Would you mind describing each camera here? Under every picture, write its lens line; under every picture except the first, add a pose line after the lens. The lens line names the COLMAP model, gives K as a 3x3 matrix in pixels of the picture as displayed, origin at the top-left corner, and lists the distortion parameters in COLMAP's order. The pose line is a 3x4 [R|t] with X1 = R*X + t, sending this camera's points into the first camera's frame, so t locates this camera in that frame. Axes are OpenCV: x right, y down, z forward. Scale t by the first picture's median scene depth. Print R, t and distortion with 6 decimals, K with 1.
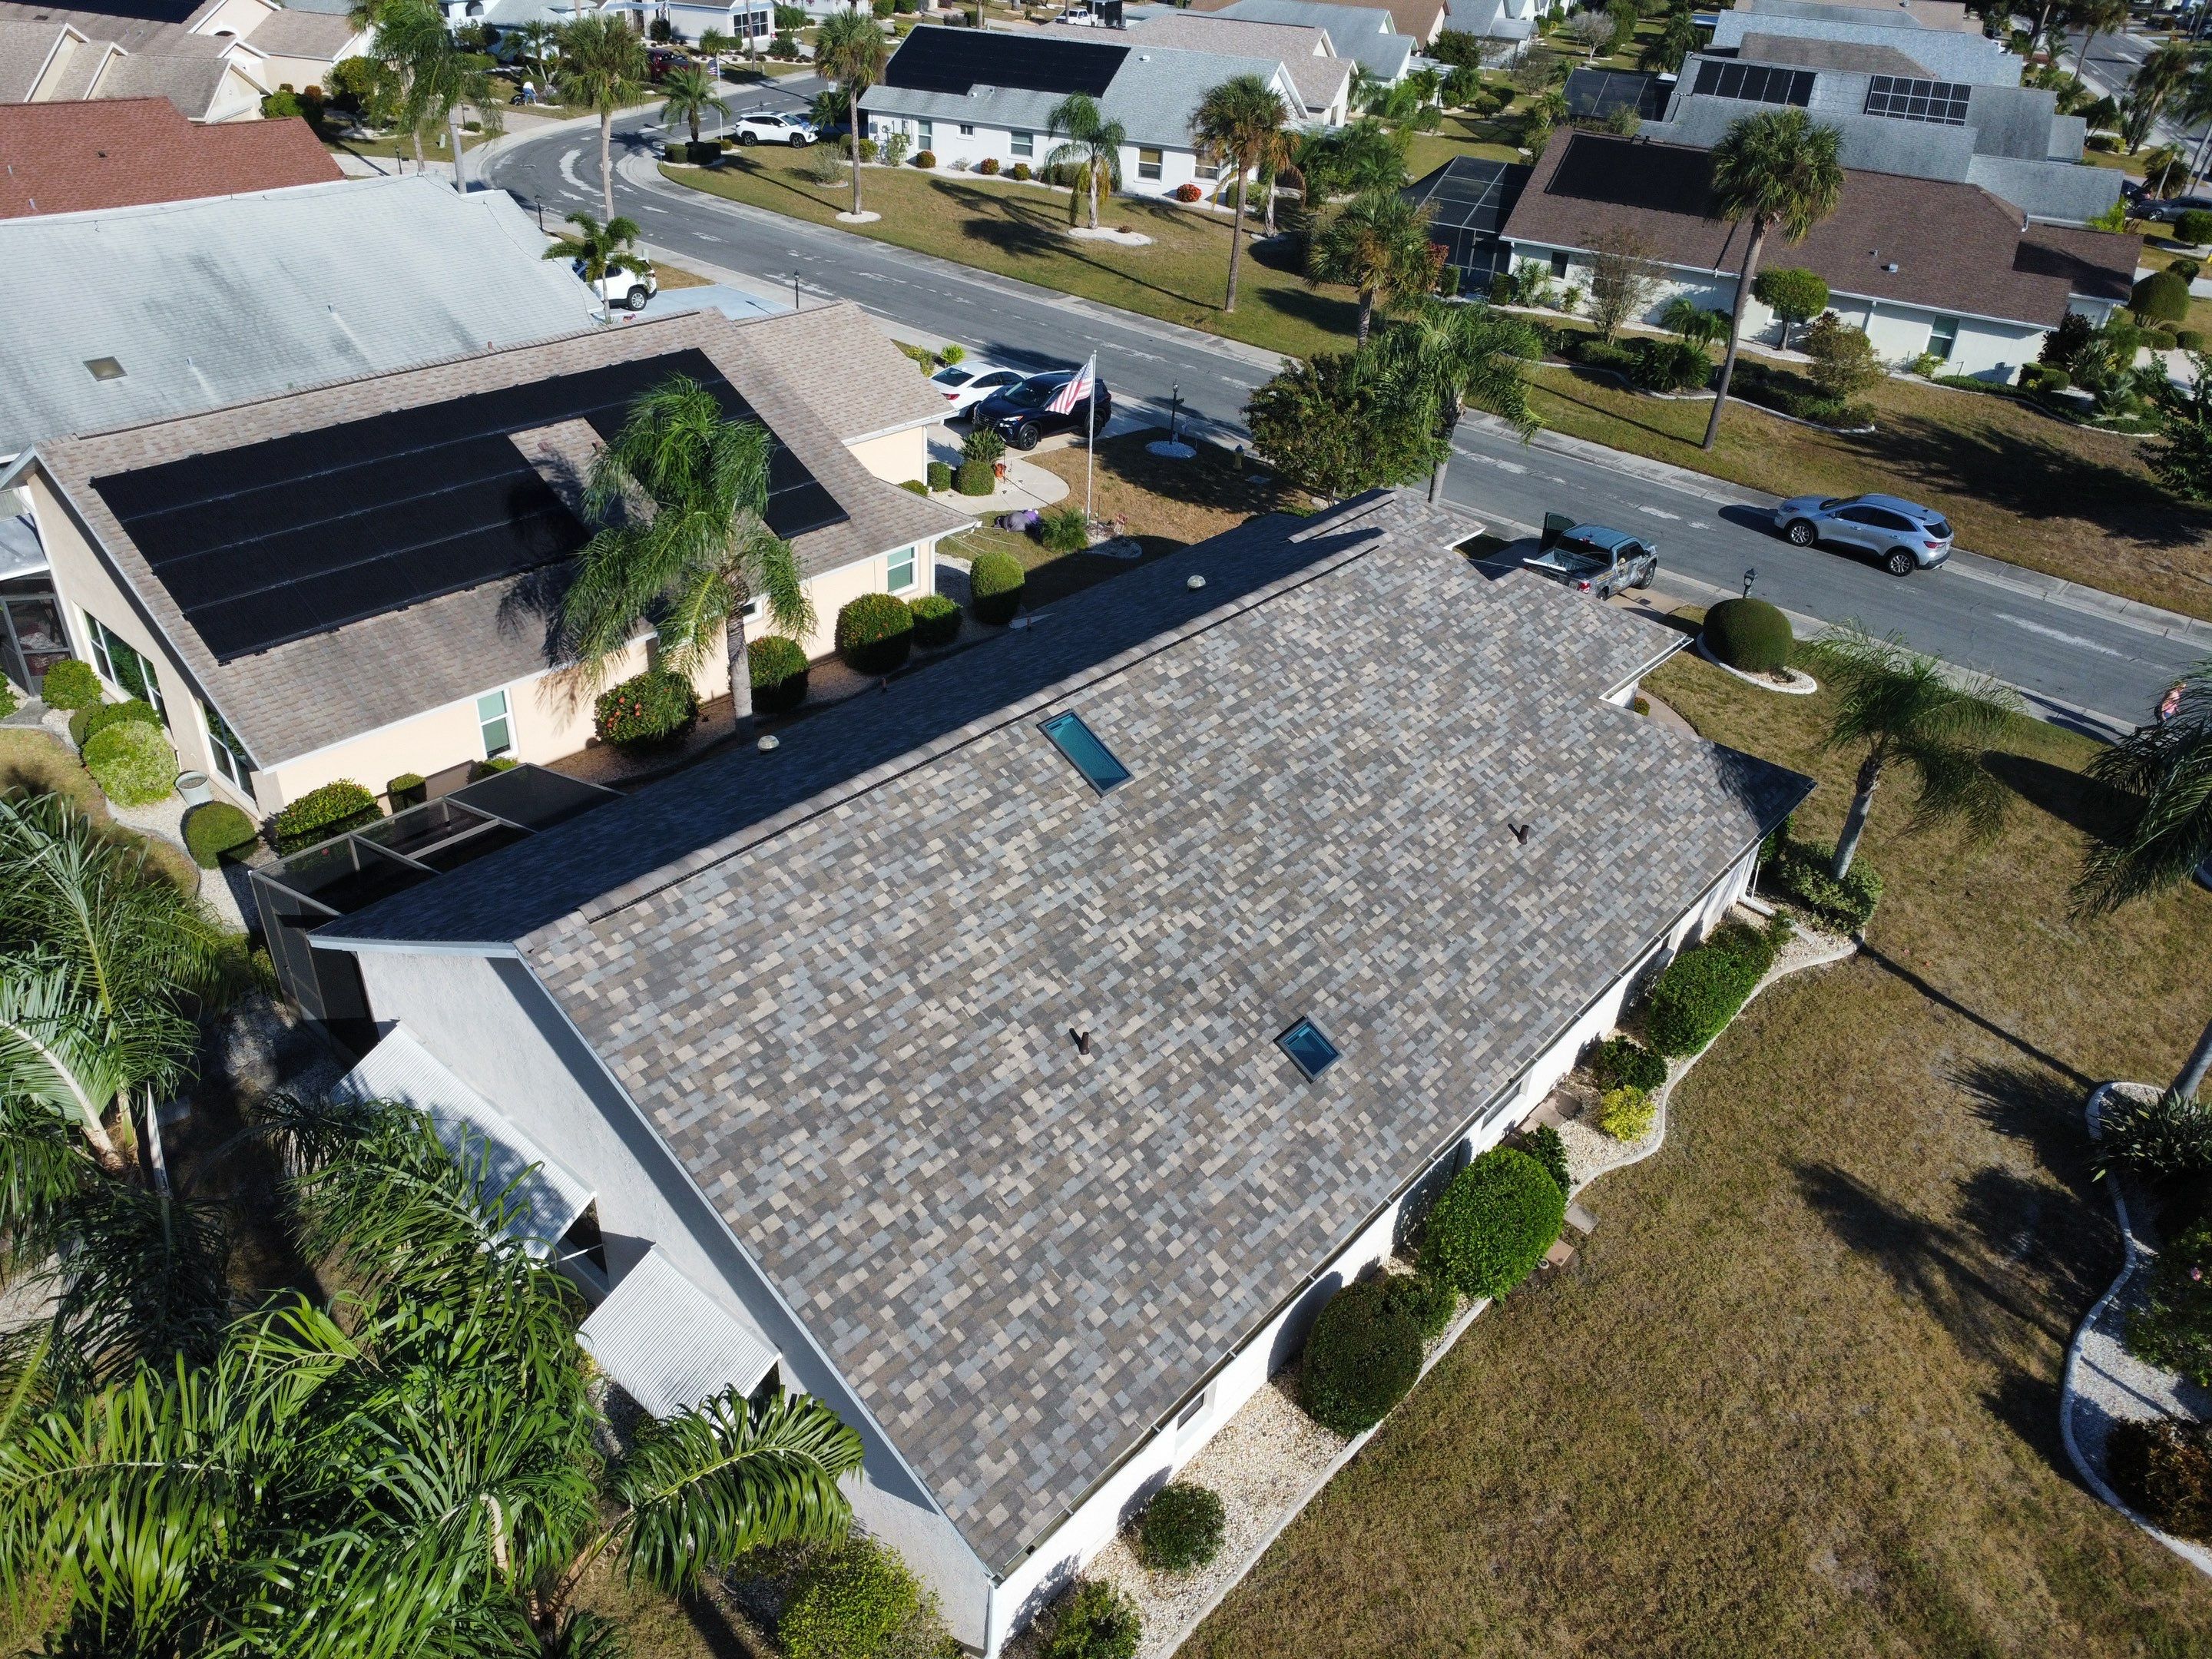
lens RADIAL K [[1602.9, 0, 1100.7], [0, 1602.9, 819.9], [0, 0, 1]] dist [-0.028303, -0.006956]
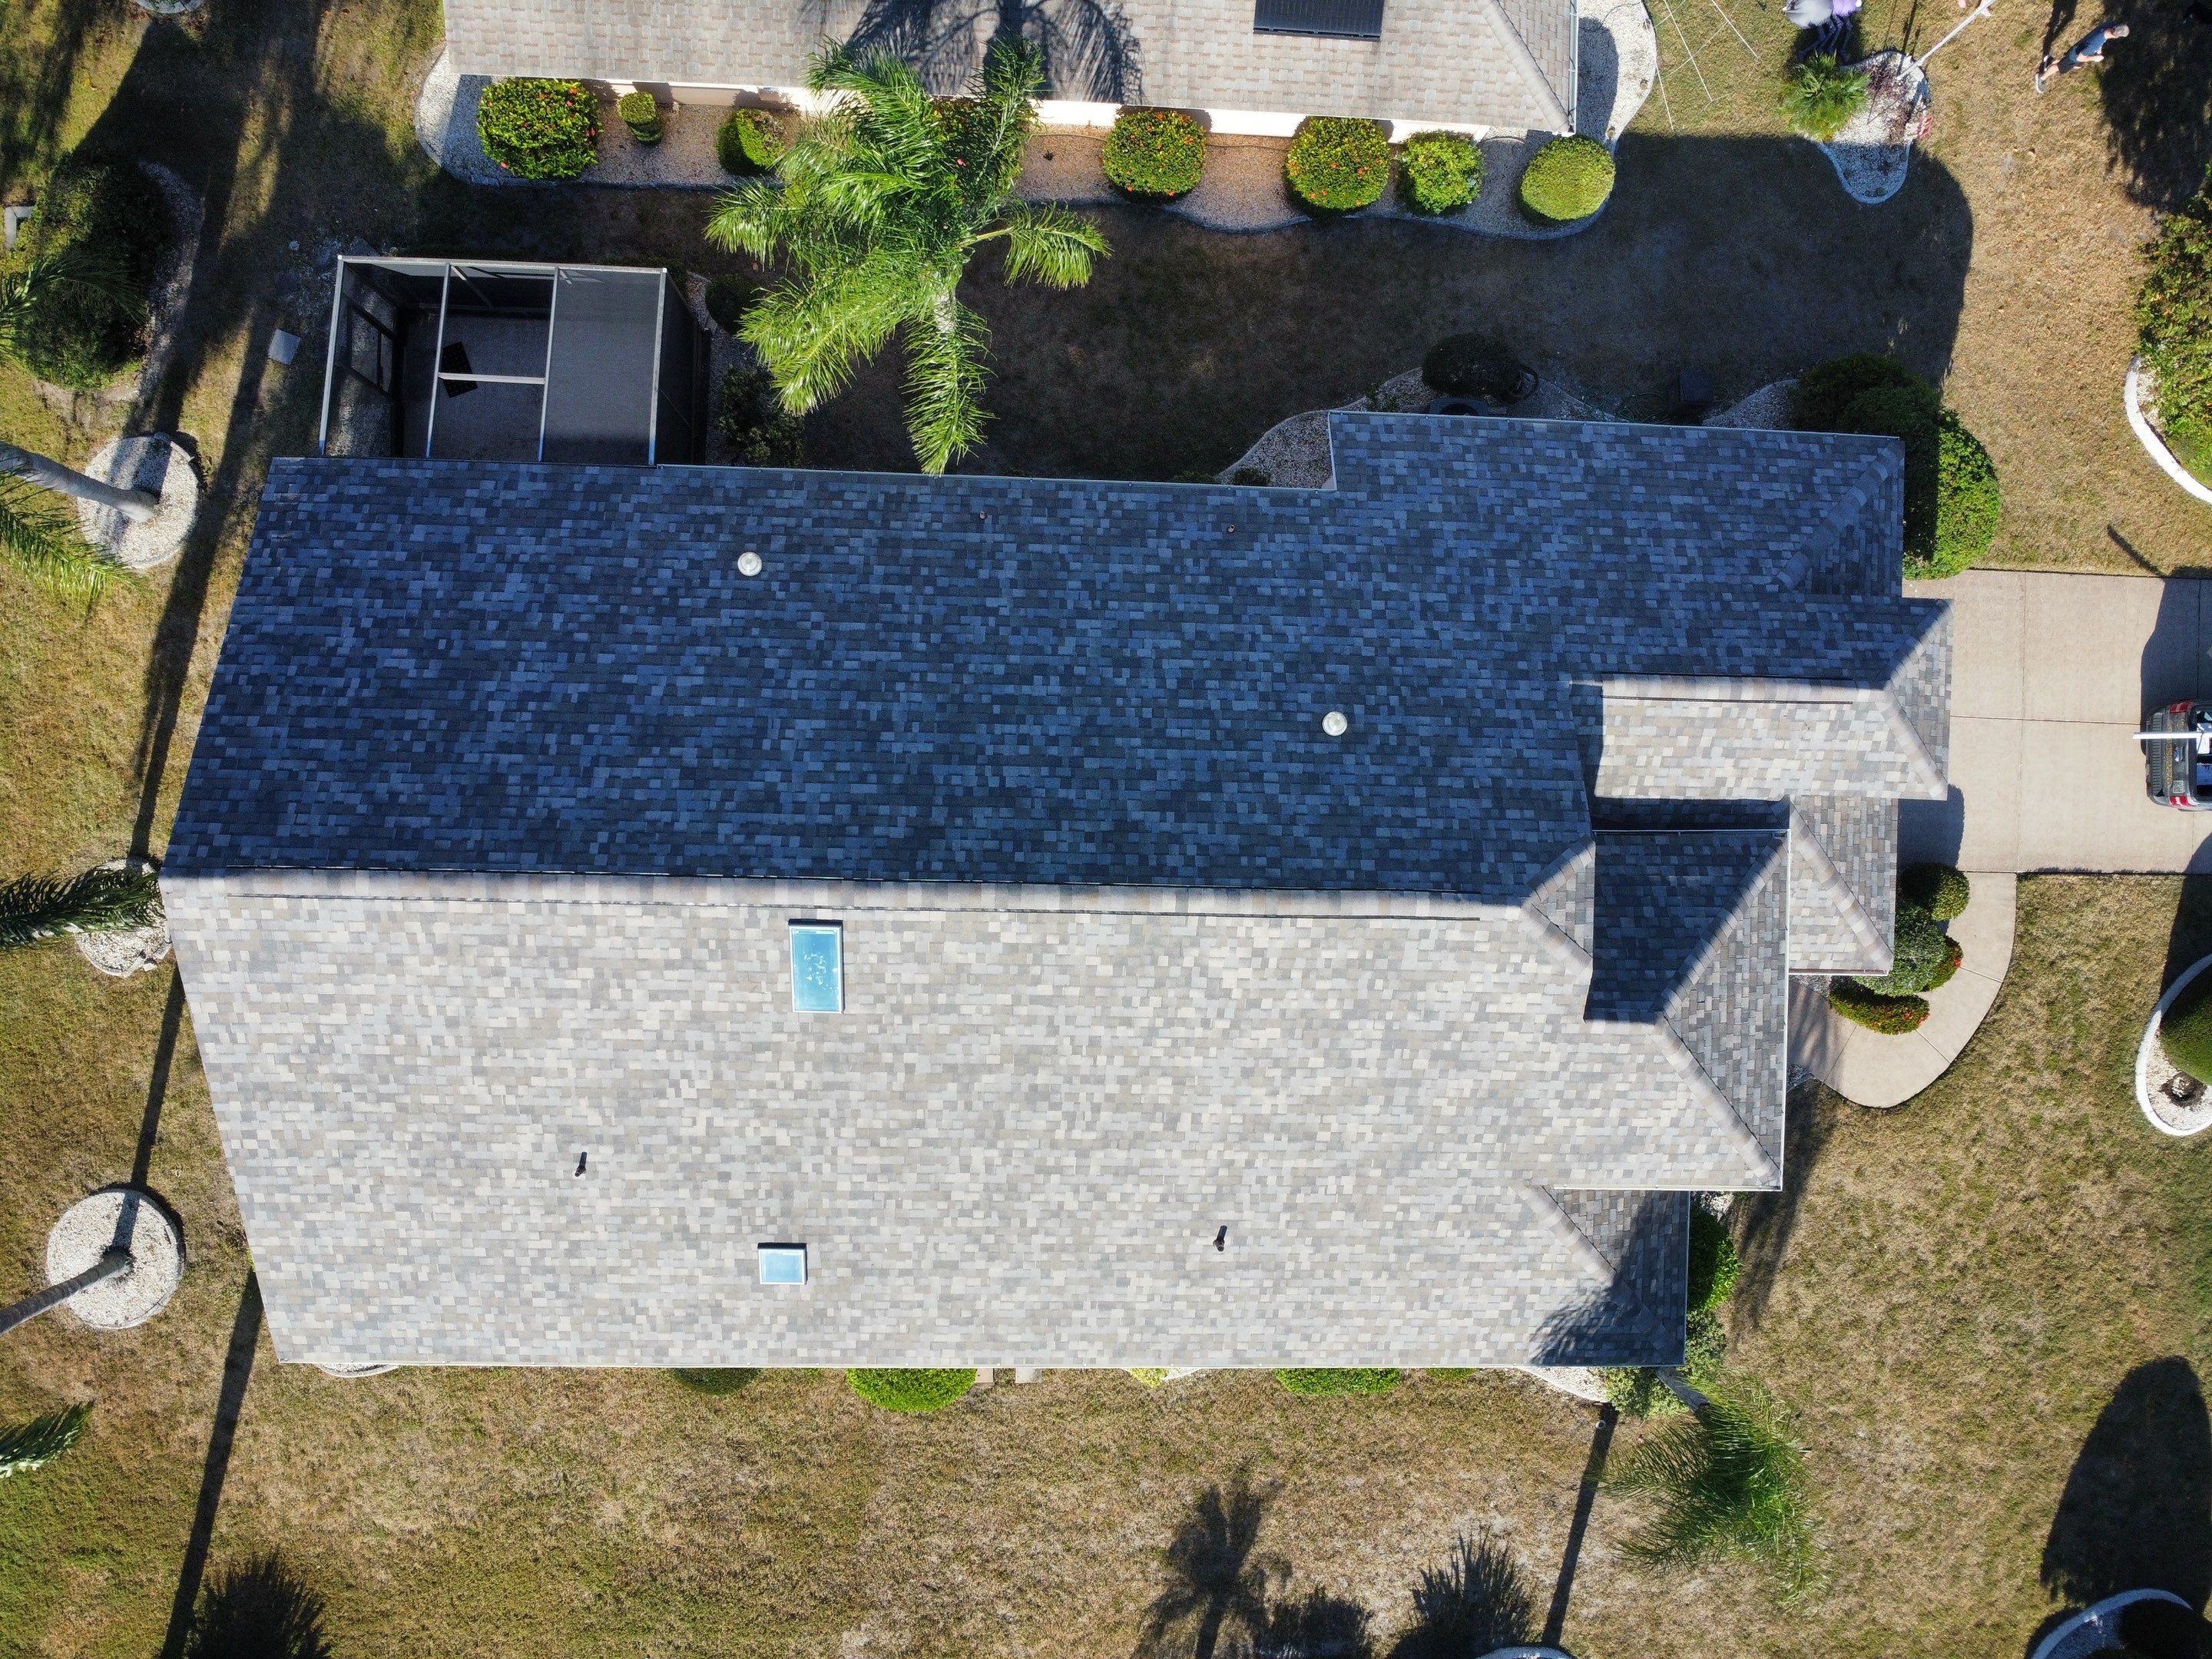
lens RADIAL K [[1602.9, 0, 1097.5], [0, 1602.9, 818.5], [0, 0, 1]] dist [-0.028303, -0.006956]
pose [[0.640298, 0.768097, -0.006731, 0.033639], [-0.435585, 0.370301, 0.820453, -0.868712], [0.632680, -0.522403, 0.571675, 0.577988]]
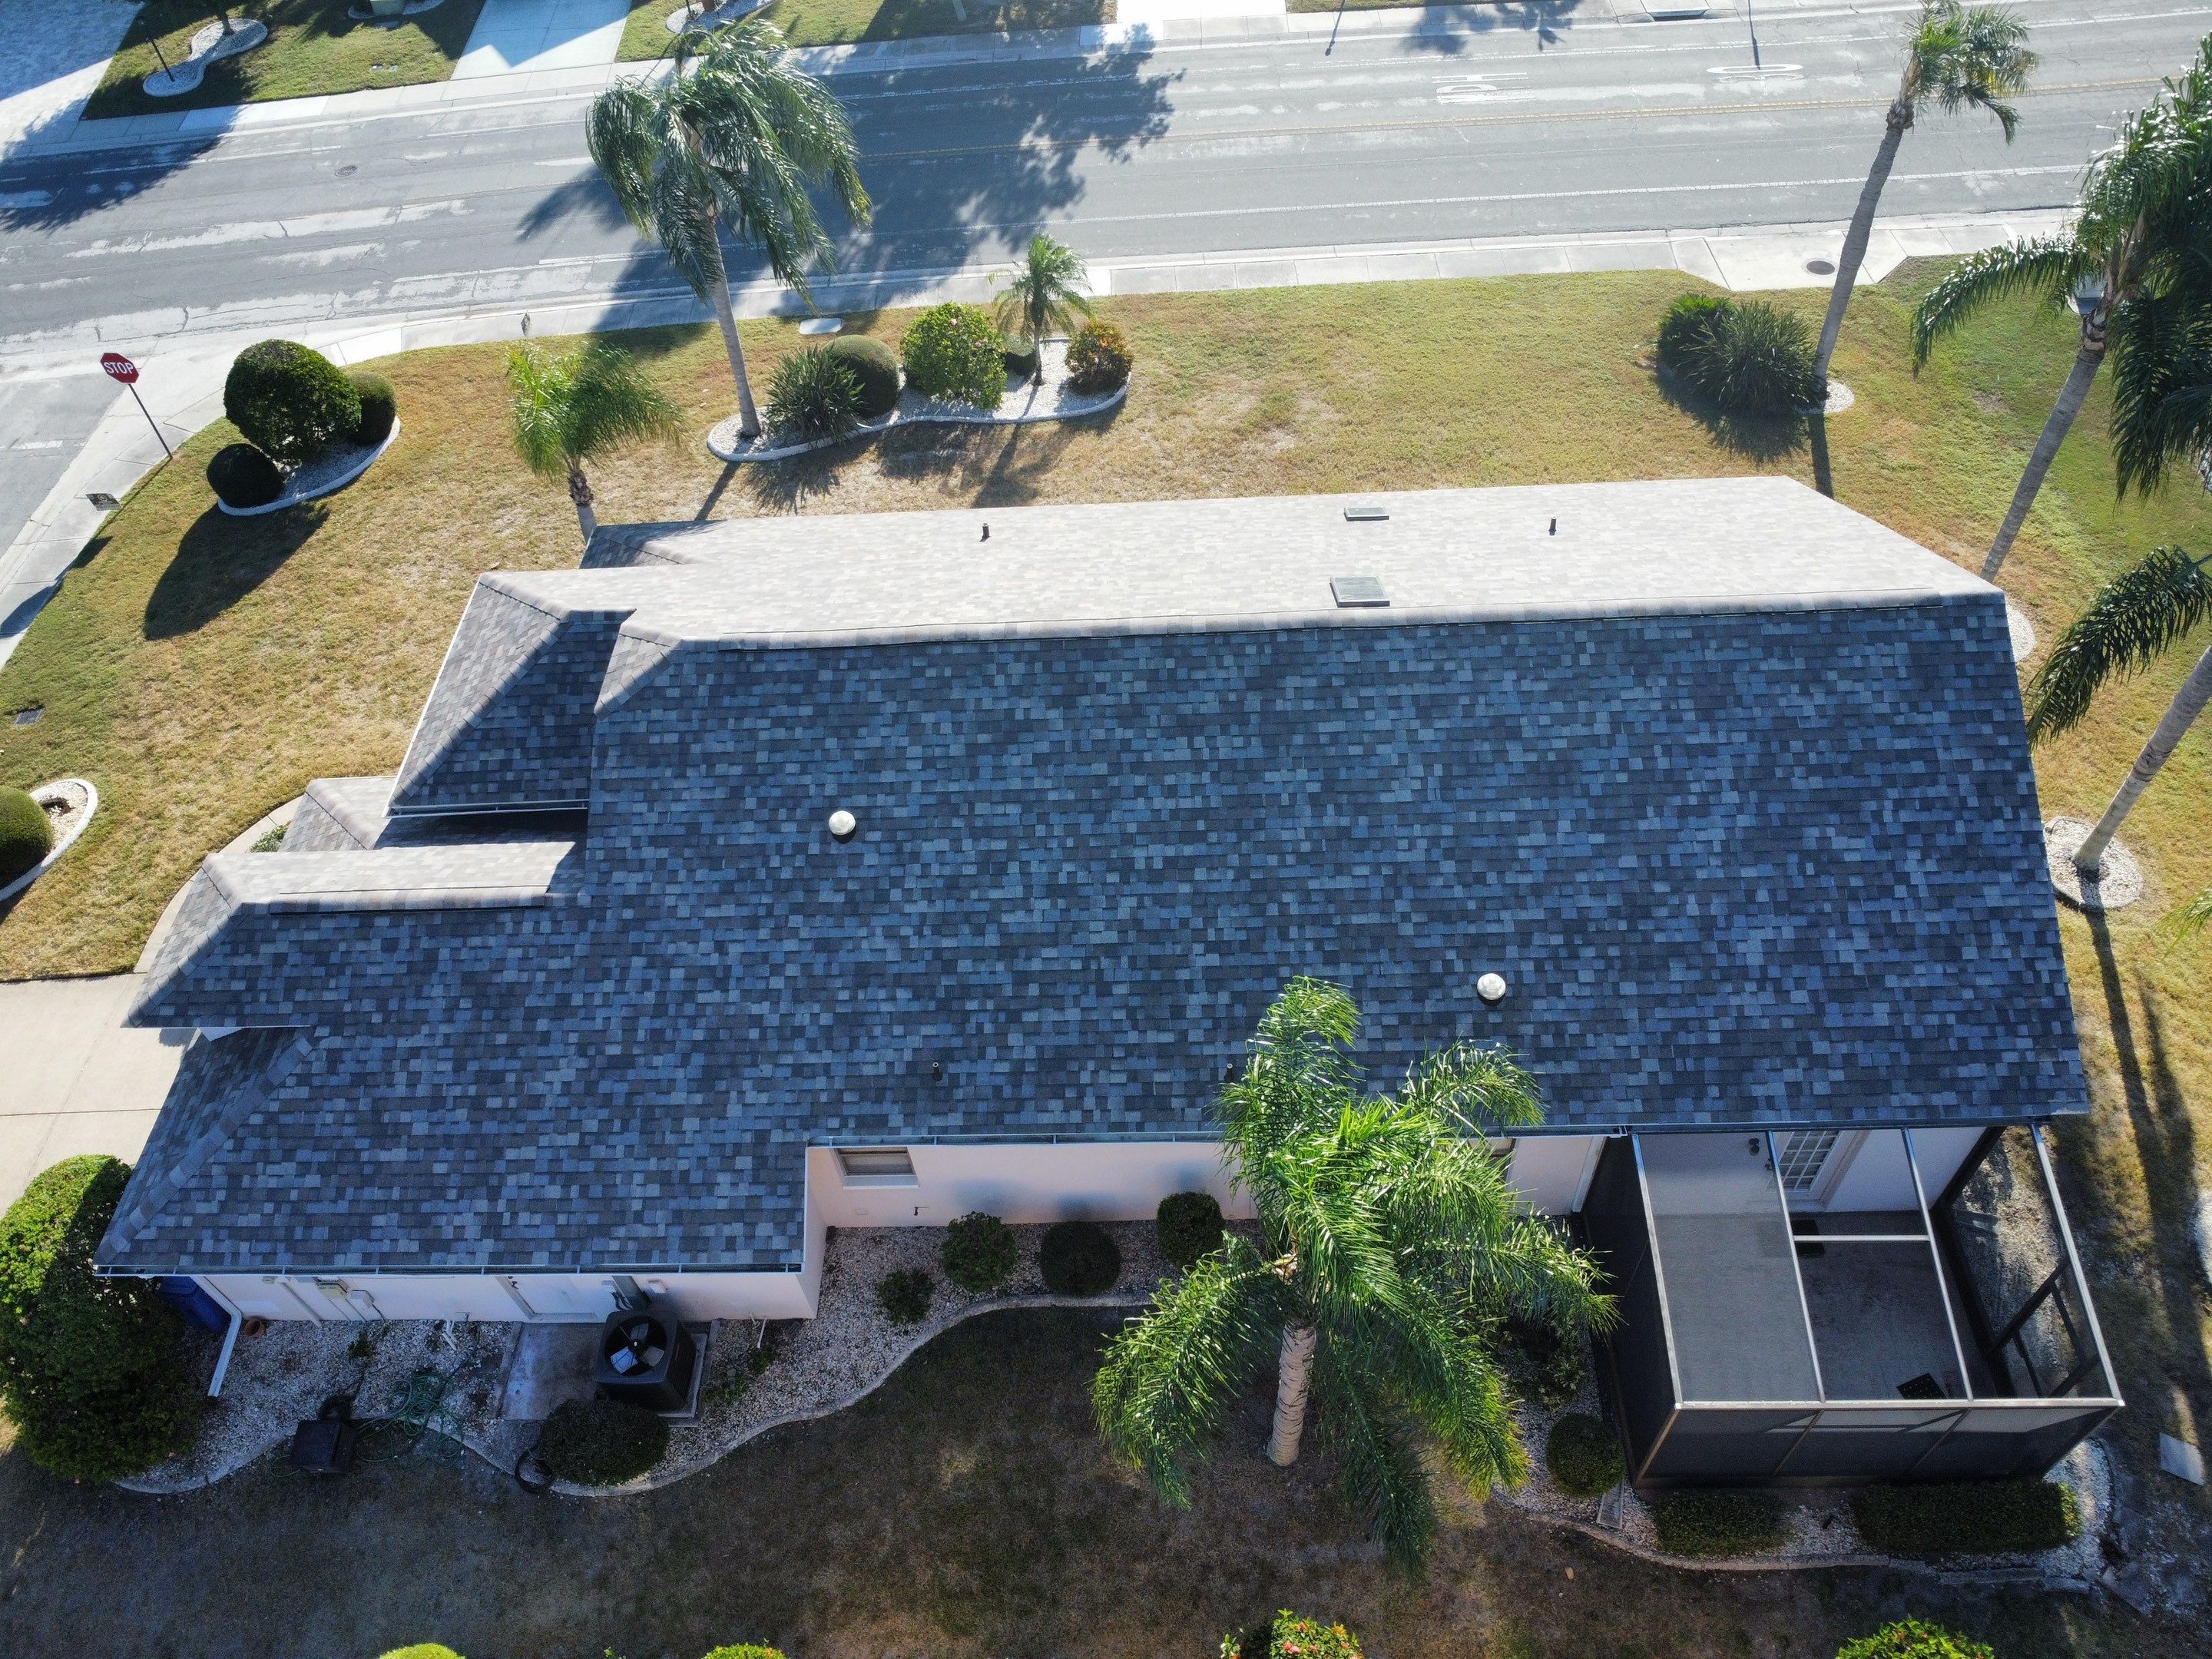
lens RADIAL K [[1602.9, 0, 1092.5], [0, 1602.9, 822.6], [0, 0, 1]] dist [-0.028303, -0.006956]
pose [[-0.641029, -0.584230, 0.497751, -0.454777], [0.437540, 0.254656, 0.862386, -0.883182], [-0.630587, 0.770601, 0.092382, 1.060810]]
